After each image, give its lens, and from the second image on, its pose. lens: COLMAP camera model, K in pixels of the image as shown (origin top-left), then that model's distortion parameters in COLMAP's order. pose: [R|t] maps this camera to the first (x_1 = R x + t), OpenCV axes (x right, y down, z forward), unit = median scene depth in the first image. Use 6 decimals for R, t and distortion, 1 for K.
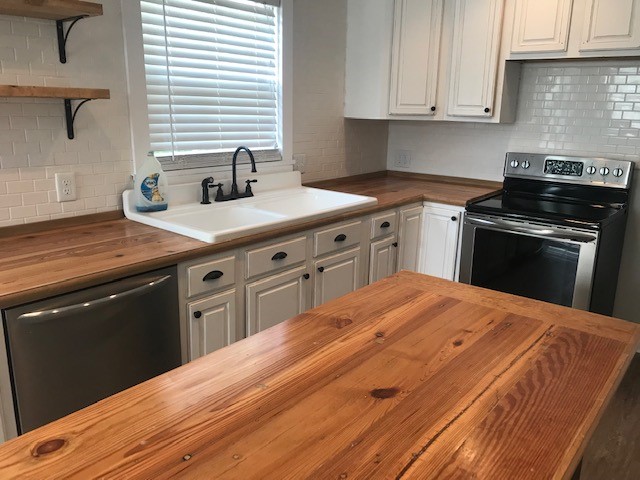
lens RADIAL K [[527.3, 0, 328.6], [0, 527.3, 233.0], [0, 0, 1]] dist [0.052049, -0.062062]
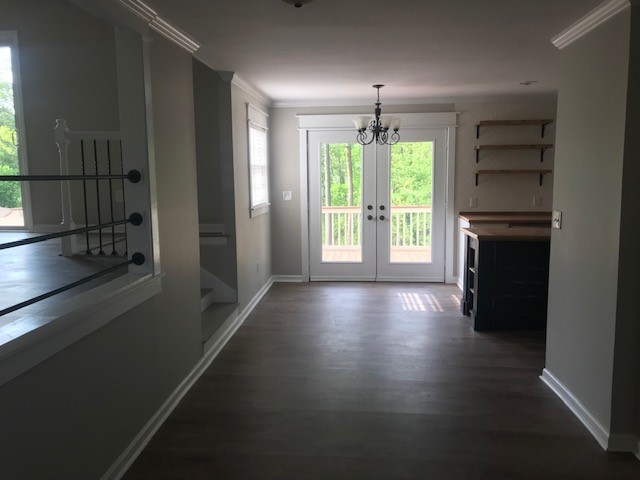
lens RADIAL K [[527.3, 0, 311.2], [0, 527.3, 242.1], [0, 0, 1]] dist [0.052049, -0.062062]
pose [[0.550953, 0.081484, -0.830549, 1.000230], [-0.182068, 0.982985, -0.024337, 0.337639], [0.814434, 0.164624, 0.556414, -1.278572]]
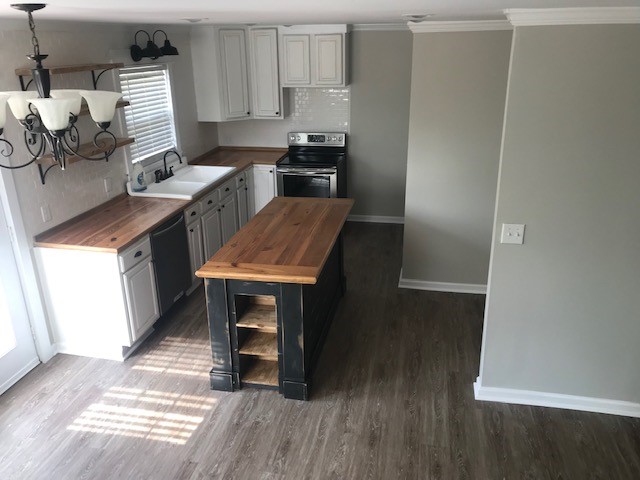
lens RADIAL K [[527.3, 0, 318.8], [0, 527.3, 230.5], [0, 0, 1]] dist [0.052049, -0.062062]
pose [[0.892121, -0.188092, 0.410782, -0.487773], [0.145294, 0.980361, 0.133352, -0.051729], [-0.427797, -0.059282, 0.901929, -0.925453]]
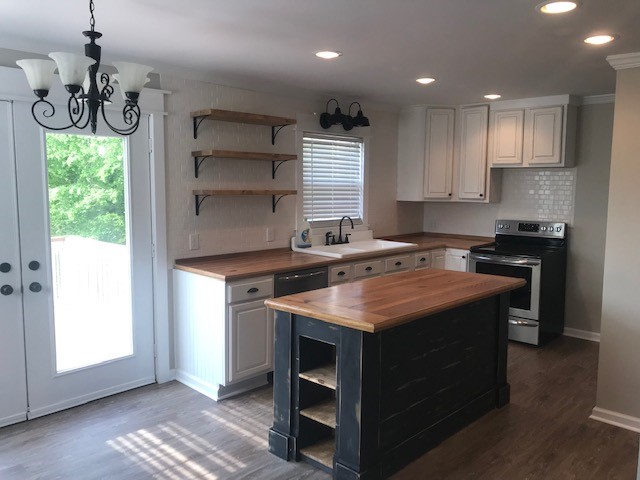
lens RADIAL K [[527.3, 0, 318.2], [0, 527.3, 232.0], [0, 0, 1]] dist [0.052049, -0.062062]
pose [[0.995662, -0.006368, -0.092822, -0.078957], [-0.007805, 0.988422, -0.151527, 0.169372], [0.092712, 0.151594, 0.984085, -0.811407]]
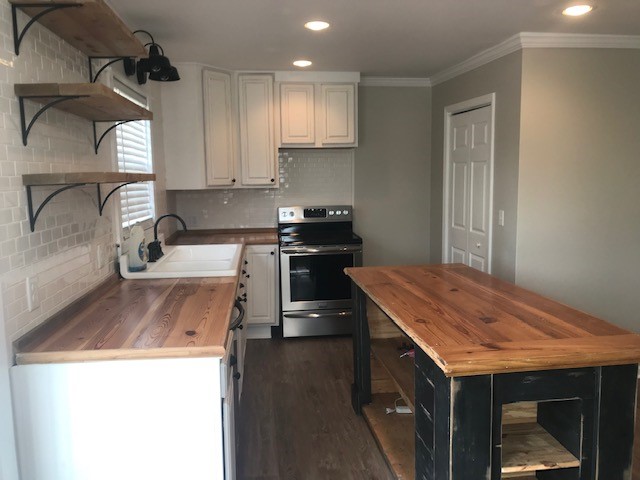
lens RADIAL K [[527.3, 0, 314.9], [0, 527.3, 233.7], [0, 0, 1]] dist [0.052049, -0.062062]
pose [[0.707355, -0.110815, 0.698118, -0.738464], [0.199775, 0.978711, -0.047064, 0.011883], [-0.678040, 0.172757, 0.714434, -0.129943]]
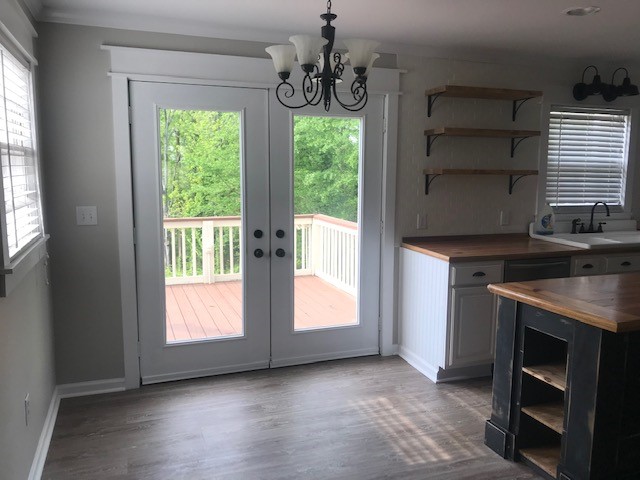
lens RADIAL K [[527.3, 0, 317.2], [0, 527.3, 230.4], [0, 0, 1]] dist [0.052049, -0.062062]
pose [[0.854623, 0.047510, -0.517071, -0.049367], [-0.116742, 0.987892, -0.102183, 0.184151], [0.505955, 0.147692, 0.849822, -0.782428]]
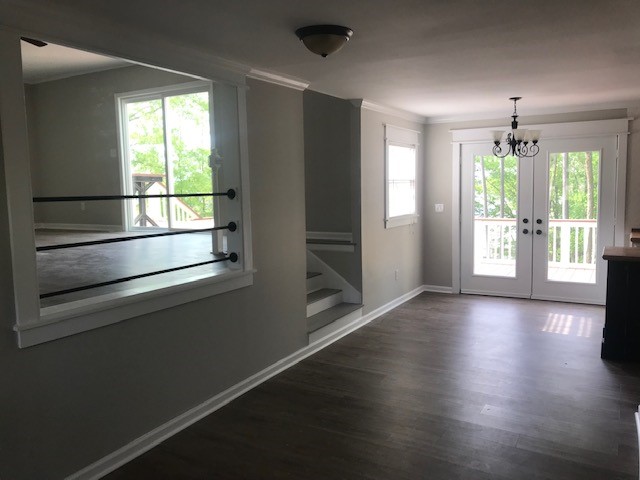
lens RADIAL K [[527.3, 0, 314.1], [0, 527.3, 233.2], [0, 0, 1]] dist [0.052049, -0.062062]
pose [[0.148982, 0.063154, -0.986821, 1.288535], [-0.220357, 0.974984, 0.029129, 0.265077], [0.963975, 0.213113, 0.159171, -1.003893]]
